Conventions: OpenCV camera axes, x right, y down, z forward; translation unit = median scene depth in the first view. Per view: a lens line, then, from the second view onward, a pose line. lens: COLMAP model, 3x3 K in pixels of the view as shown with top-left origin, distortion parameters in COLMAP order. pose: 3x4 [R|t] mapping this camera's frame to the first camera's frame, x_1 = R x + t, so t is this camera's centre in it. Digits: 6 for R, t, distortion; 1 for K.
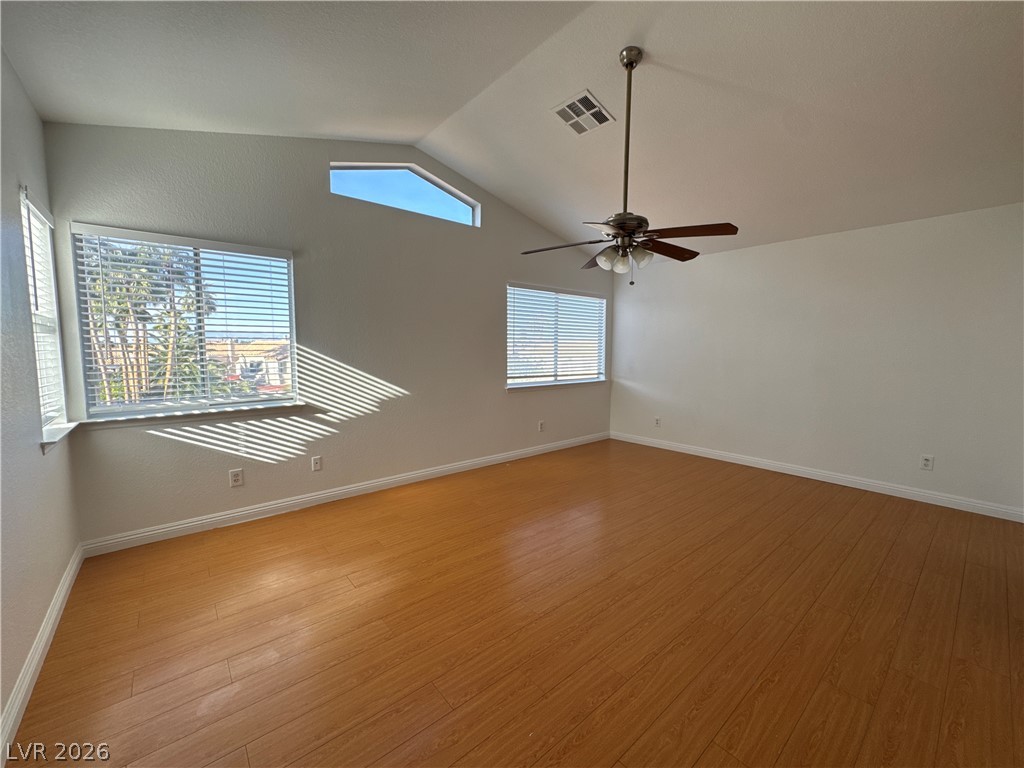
lens RADIAL K [[408.9, 0, 512.0], [0, 408.9, 384.0], [0, 0, 1]] dist [-0.002131, 0.000058]
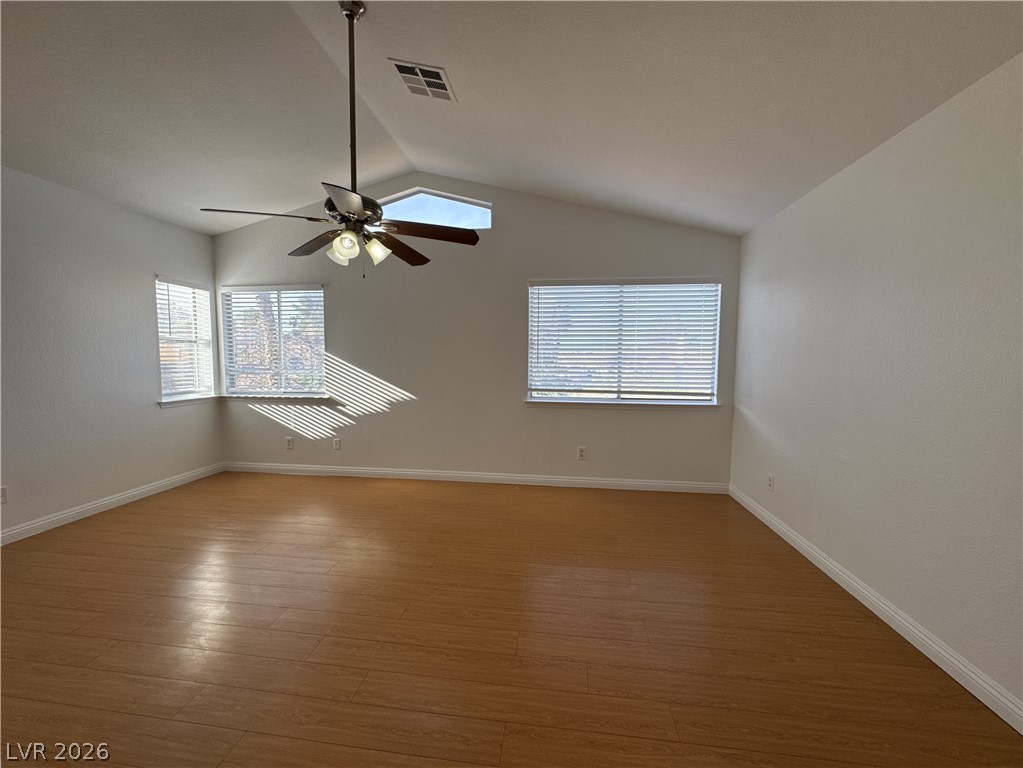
lens RADIAL K [[413.8, 0, 511.5], [0, 413.8, 384.0], [0, 0, 1]] dist [-0.000125, -0.000016]
pose [[0.673378, 0.051495, -0.737503, 0.936304], [-0.067585, 0.997682, 0.007954, -0.048646], [0.736203, 0.044488, 0.675297, 0.557780]]
